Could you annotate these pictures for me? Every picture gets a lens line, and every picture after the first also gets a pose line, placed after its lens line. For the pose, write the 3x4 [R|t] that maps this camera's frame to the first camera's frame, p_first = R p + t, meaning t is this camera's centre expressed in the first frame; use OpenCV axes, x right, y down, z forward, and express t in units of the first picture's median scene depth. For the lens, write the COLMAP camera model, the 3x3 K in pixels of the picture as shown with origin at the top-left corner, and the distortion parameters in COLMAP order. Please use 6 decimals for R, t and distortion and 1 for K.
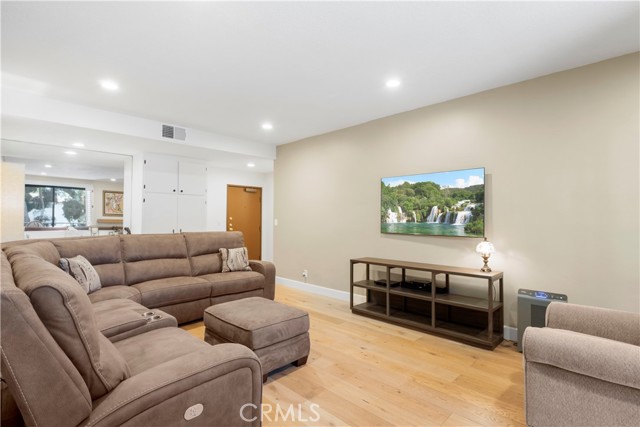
lens RADIAL K [[321.0, 0, 314.0], [0, 321.0, 214.3], [0, 0, 1]] dist [-0.013928, 0.000246]
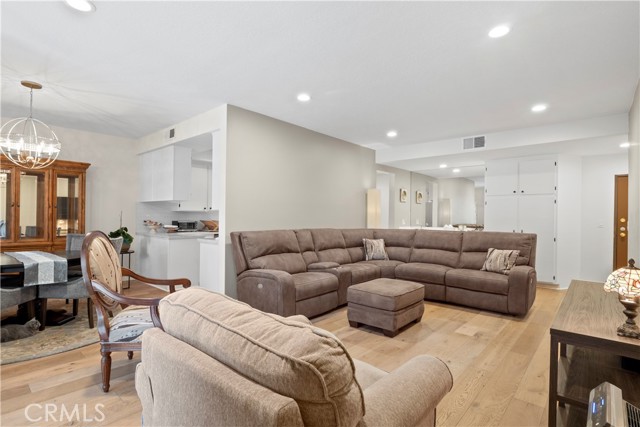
lens RADIAL K [[321.0, 0, 316.1], [0, 321.0, 219.1], [0, 0, 1]] dist [-0.013928, 0.000246]
pose [[0.051239, 0.006235, -0.998667, 0.763128], [-0.003227, 0.999976, 0.006078, 0.010489], [0.998681, 0.002911, 0.051258, 0.432650]]
